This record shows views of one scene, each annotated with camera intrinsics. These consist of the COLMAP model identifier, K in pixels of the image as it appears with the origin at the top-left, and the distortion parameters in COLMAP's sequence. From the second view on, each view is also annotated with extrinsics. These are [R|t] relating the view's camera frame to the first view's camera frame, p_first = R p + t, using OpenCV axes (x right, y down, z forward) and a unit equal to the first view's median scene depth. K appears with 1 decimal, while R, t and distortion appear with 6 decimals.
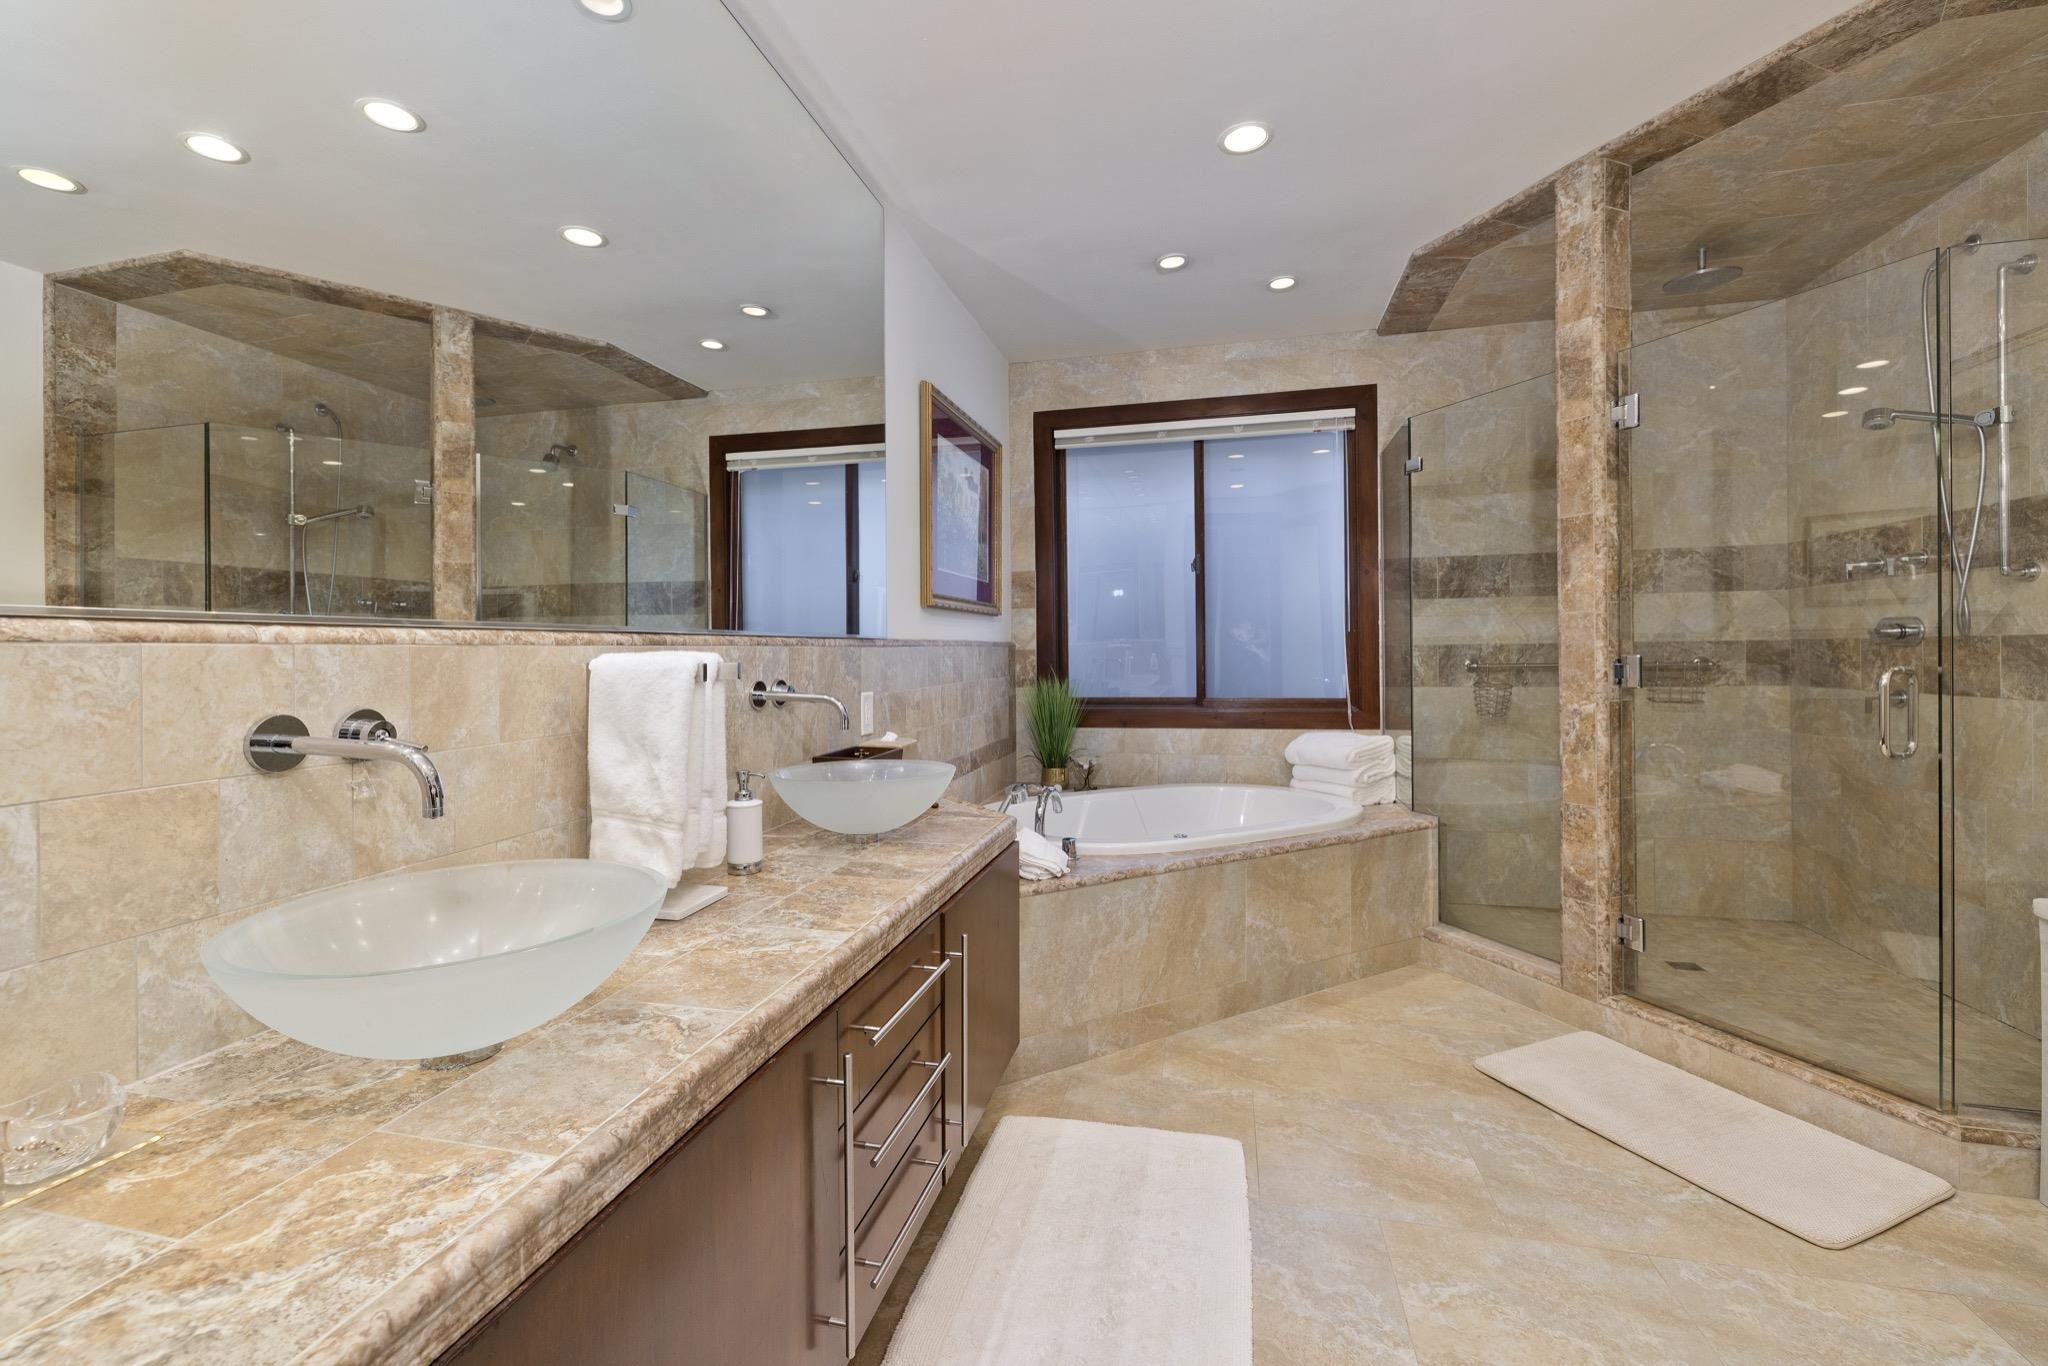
lens RADIAL K [[882.0, 0, 1032.0], [0, 882.0, 651.7], [0, 0, 1]] dist [0.000636, -0.000337]
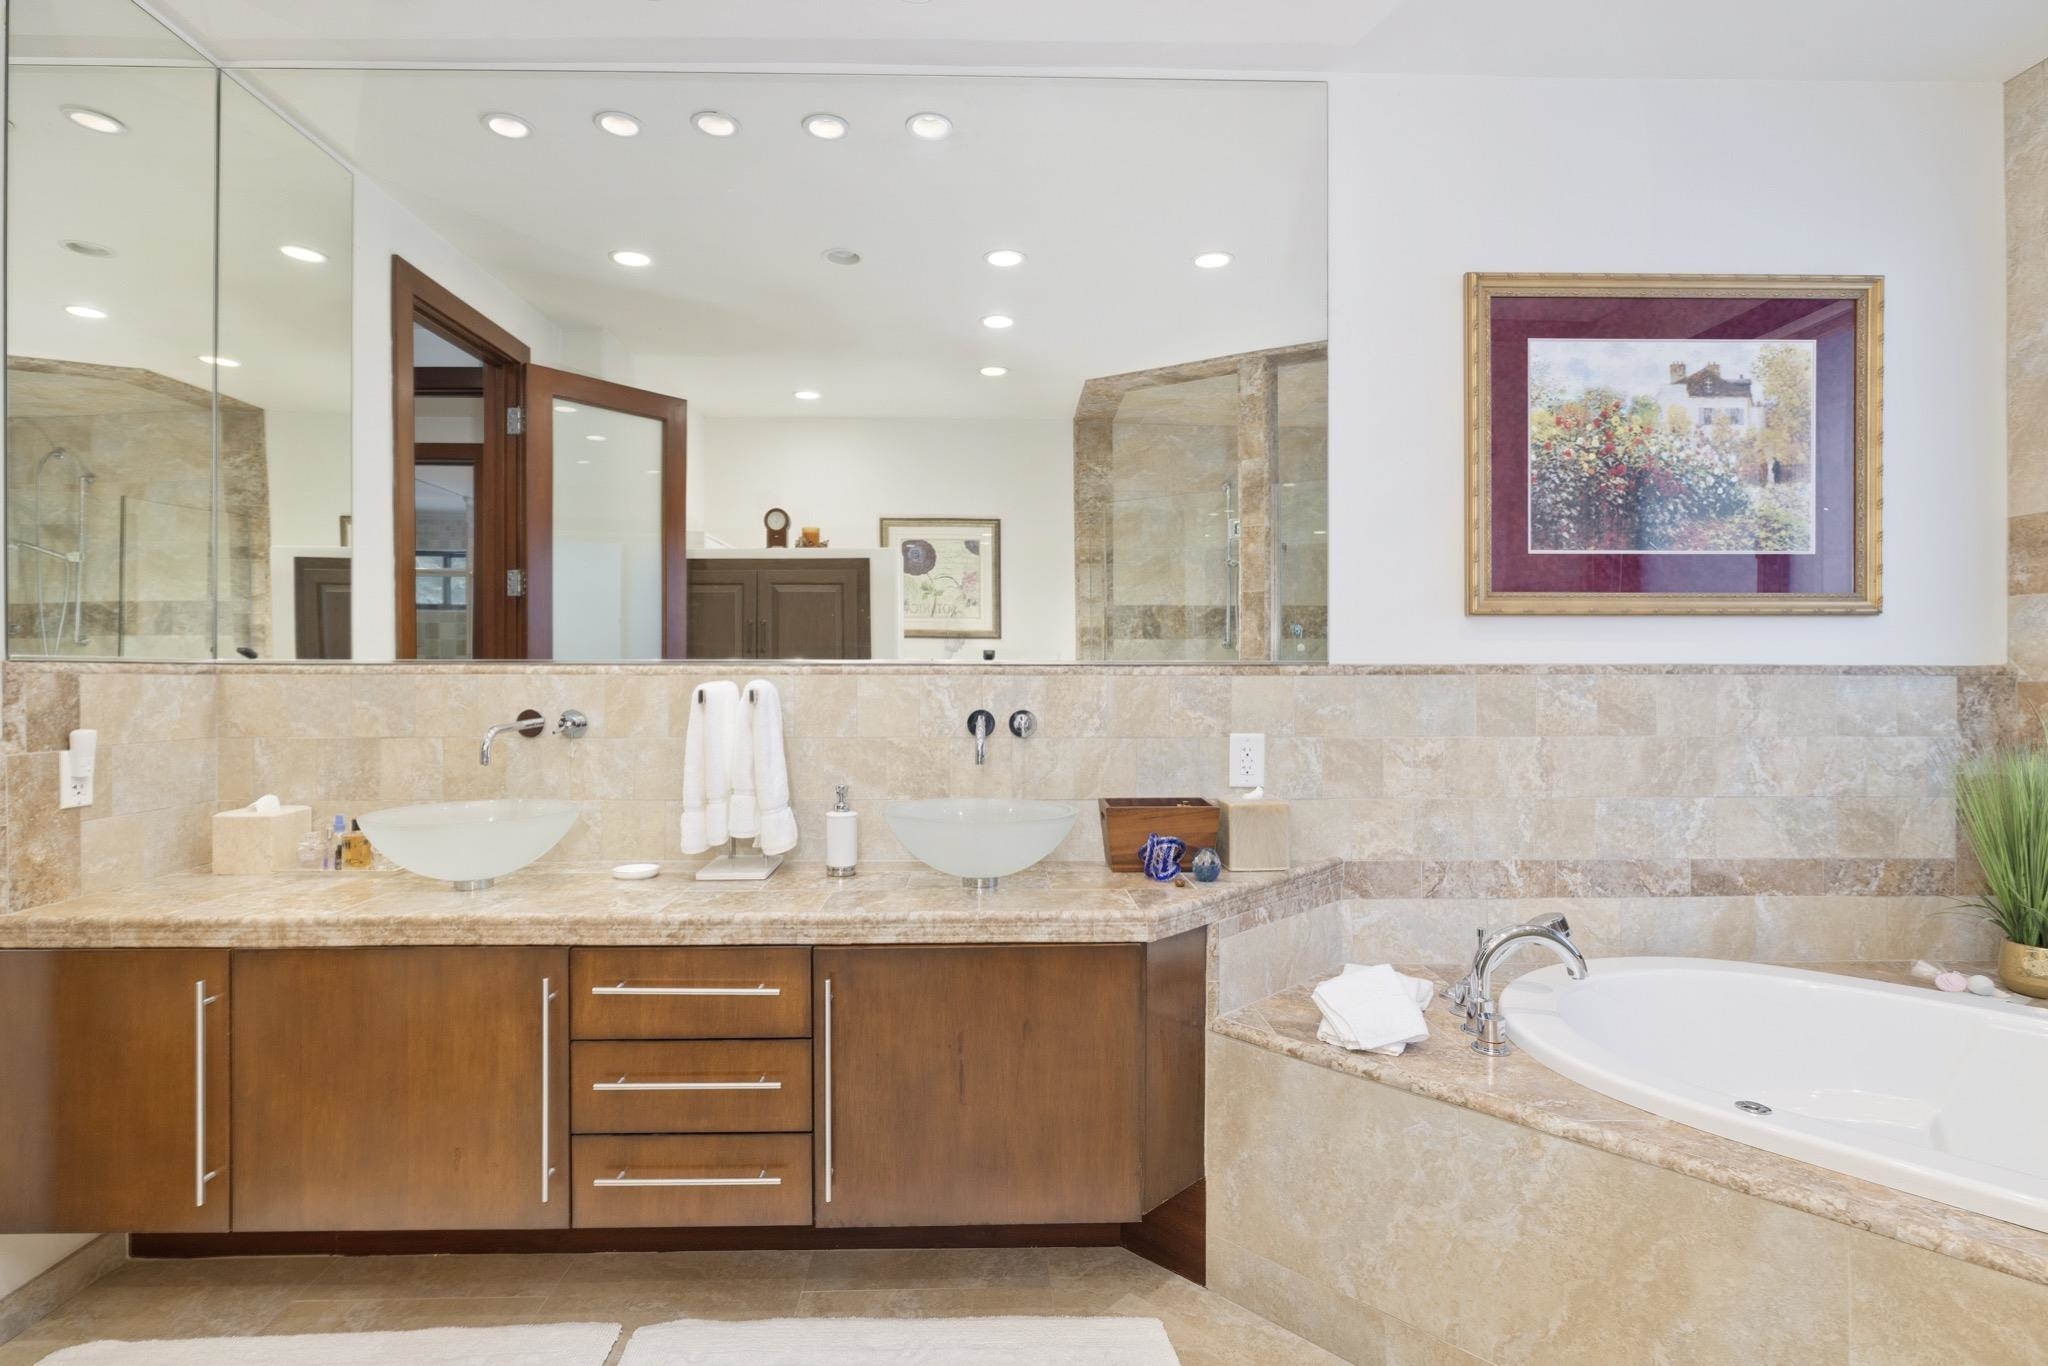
lens RADIAL K [[1048.0, 0, 1023.2], [0, 1048.0, 672.7], [0, 0, 1]] dist [-0.002300, 0.001361]
pose [[0.235412, 0.007755, -0.971865, 1.359775], [-0.005564, 0.999963, 0.006632, -0.027594], [0.971880, 0.003846, 0.235446, 1.182435]]
